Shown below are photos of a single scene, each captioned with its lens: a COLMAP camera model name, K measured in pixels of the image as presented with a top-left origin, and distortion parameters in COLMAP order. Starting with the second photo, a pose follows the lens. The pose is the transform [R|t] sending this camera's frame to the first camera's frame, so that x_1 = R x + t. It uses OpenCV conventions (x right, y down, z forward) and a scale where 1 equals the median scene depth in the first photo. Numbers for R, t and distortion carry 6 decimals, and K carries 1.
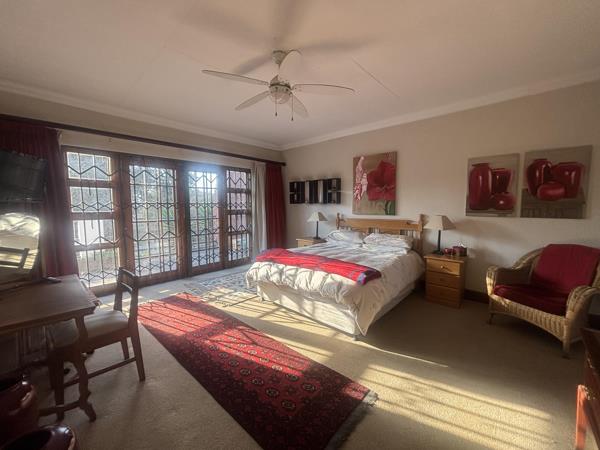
lens RADIAL K [[241.1, 0, 300.0], [0, 241.1, 225.0], [0, 0, 1]] dist [-0.000421, -0.000079]
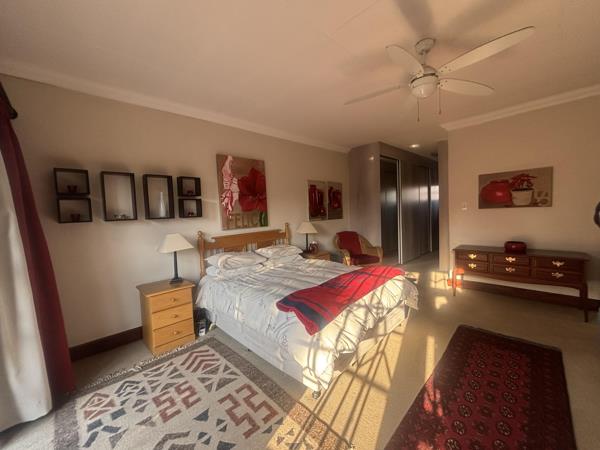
lens RADIAL K [[241.1, 0, 300.0], [0, 241.1, 225.0], [0, 0, 1]] dist [-0.000421, -0.000079]
pose [[0.045426, -0.055748, 0.997411, -0.537726], [0.126009, 0.990786, 0.049638, -0.072850], [-0.990989, 0.123428, 0.052032, 0.775709]]
